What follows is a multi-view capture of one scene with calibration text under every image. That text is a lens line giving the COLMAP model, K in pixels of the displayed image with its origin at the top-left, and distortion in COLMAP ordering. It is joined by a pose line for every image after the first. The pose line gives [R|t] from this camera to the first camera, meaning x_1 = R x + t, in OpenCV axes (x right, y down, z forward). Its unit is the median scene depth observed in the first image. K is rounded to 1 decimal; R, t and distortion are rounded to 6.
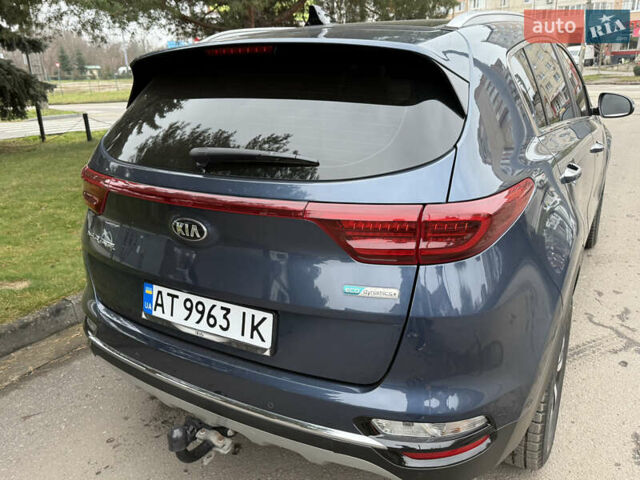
lens RADIAL K [[498.3, 0, 320.0], [0, 498.3, 240.0], [0, 0, 1]] dist [0.075928, -0.106679]
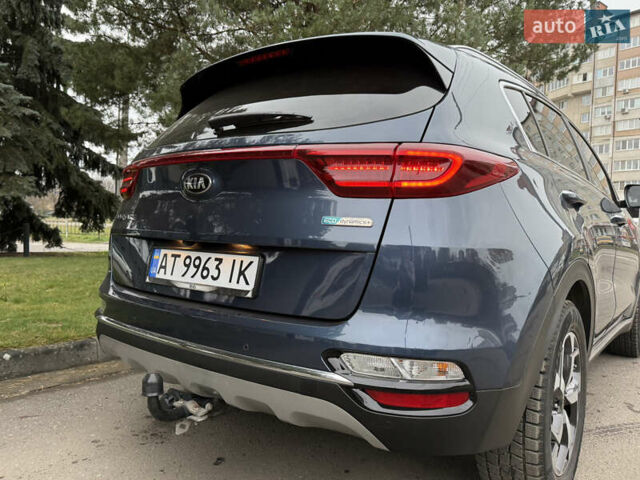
lens RADIAL K [[498.3, 0, 320.0], [0, 498.3, 240.0], [0, 0, 1]] dist [0.075928, -0.106679]
pose [[0.990920, 0.066251, -0.116998, 0.141196], [-0.097794, 0.952317, -0.289014, 0.372740], [0.092272, 0.297832, 0.950149, -0.001256]]
